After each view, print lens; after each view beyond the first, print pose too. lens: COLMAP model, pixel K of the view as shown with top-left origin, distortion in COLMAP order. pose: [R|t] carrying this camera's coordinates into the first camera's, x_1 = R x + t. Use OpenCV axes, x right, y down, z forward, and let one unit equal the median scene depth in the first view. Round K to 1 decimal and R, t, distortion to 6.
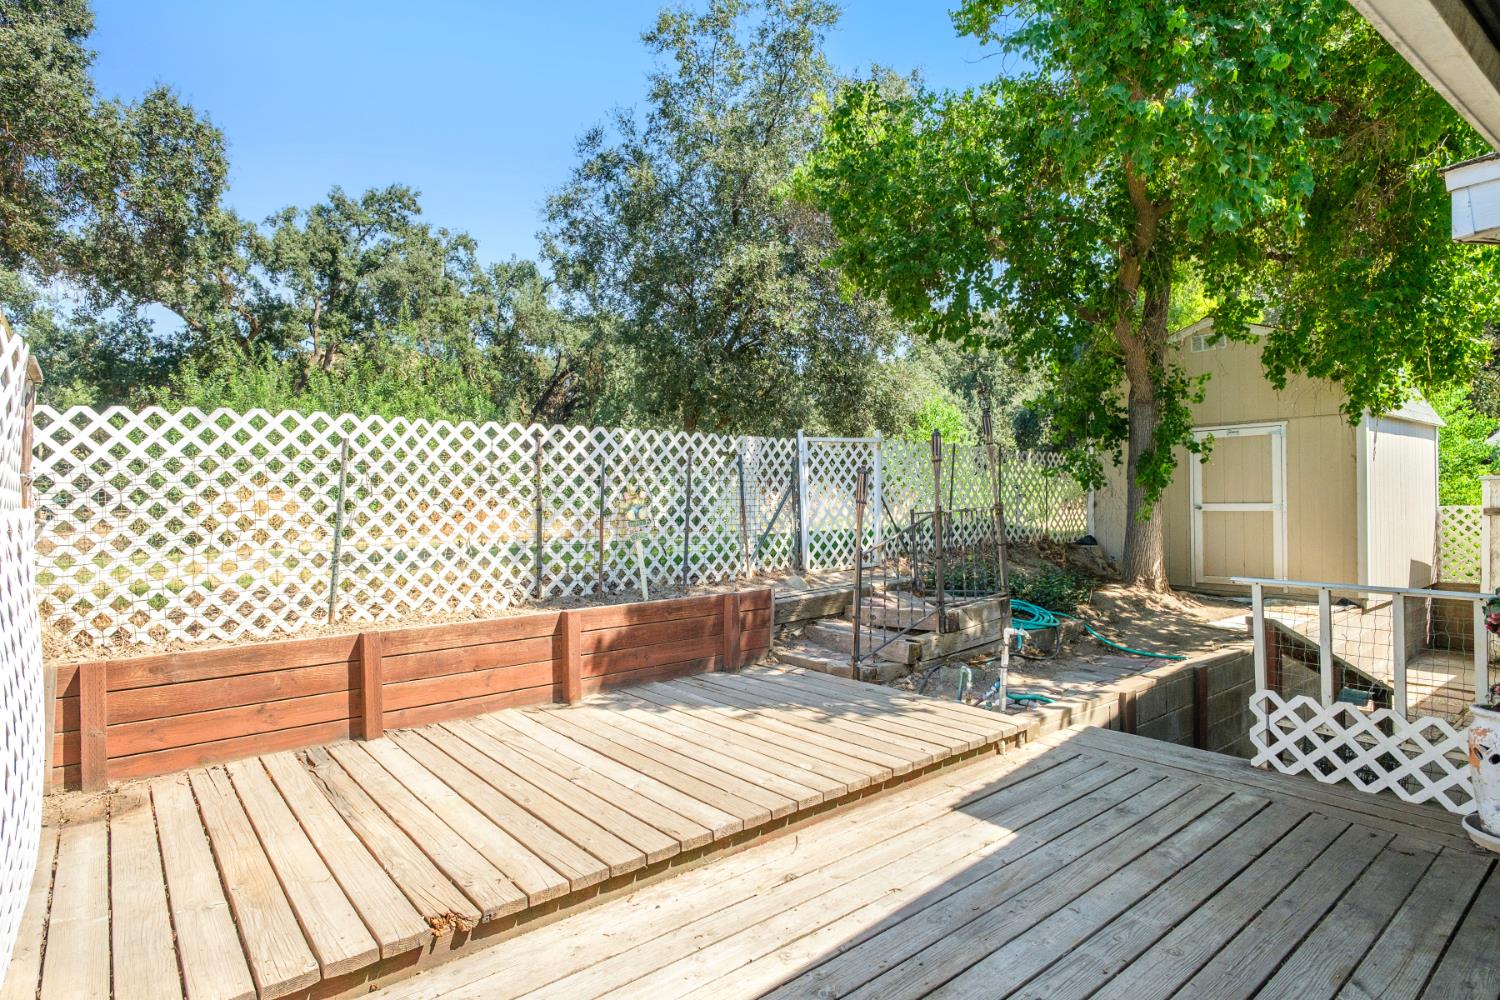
lens RADIAL K [[783.8, 0, 747.1], [0, 783.8, 502.2], [0, 0, 1]] dist [-0.008493, 0.002478]
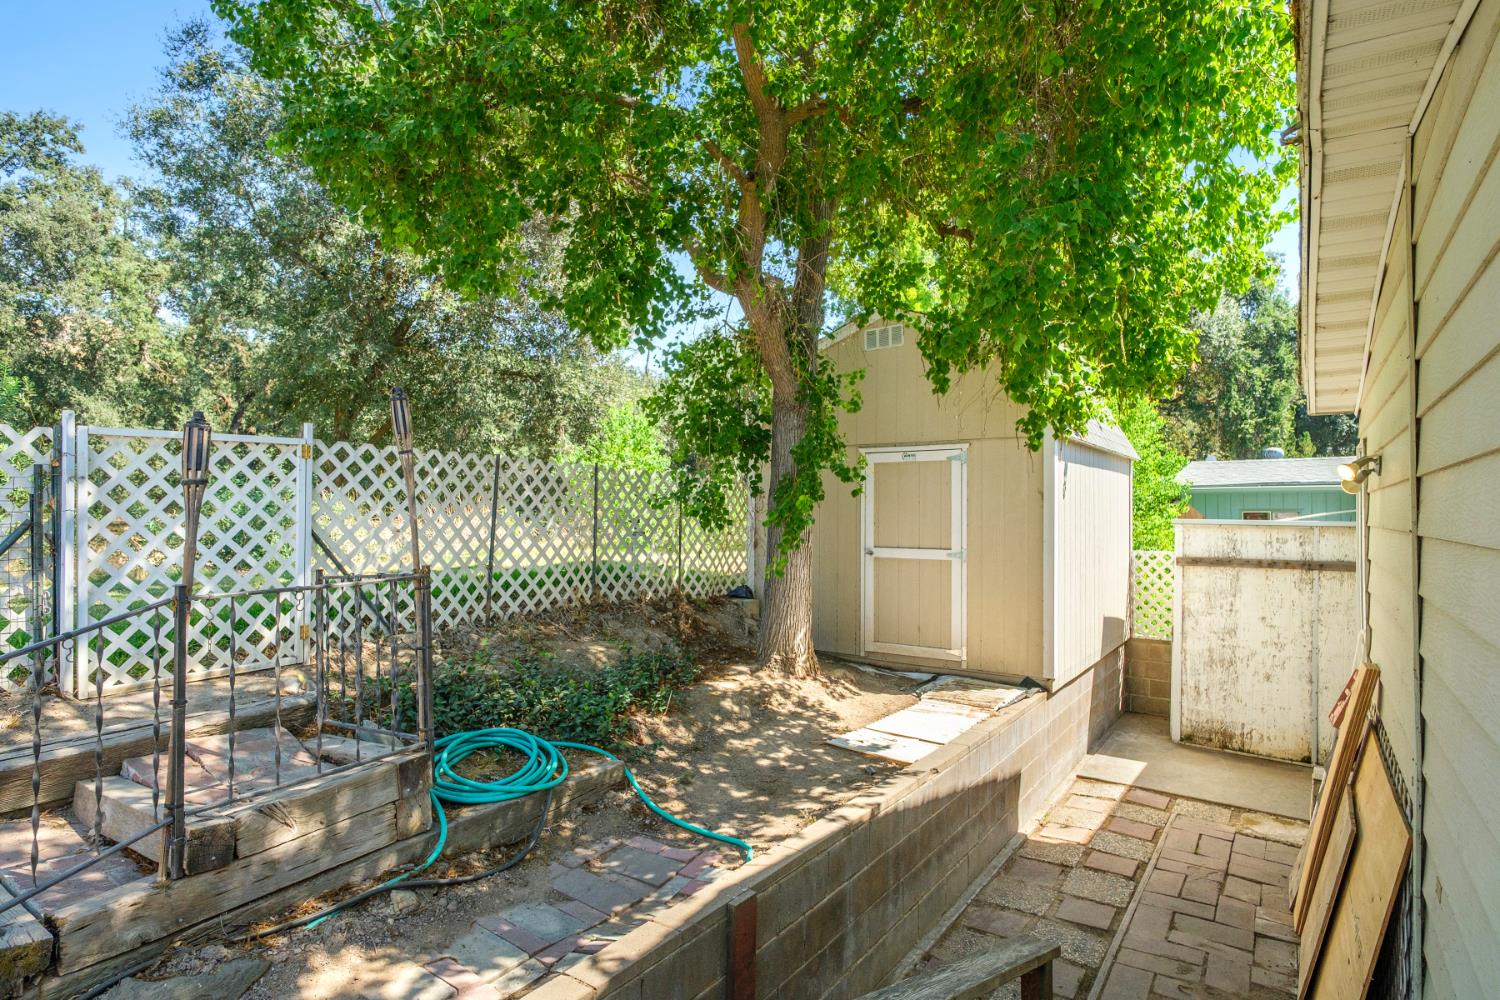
lens RADIAL K [[783.8, 0, 751.0], [0, 783.8, 505.4], [0, 0, 1]] dist [-0.008493, 0.002478]
pose [[0.963113, 0.024434, 0.267987, 0.296423], [-0.020113, 0.999620, -0.018861, -0.025770], [-0.268345, 0.012775, 0.963238, 0.334396]]
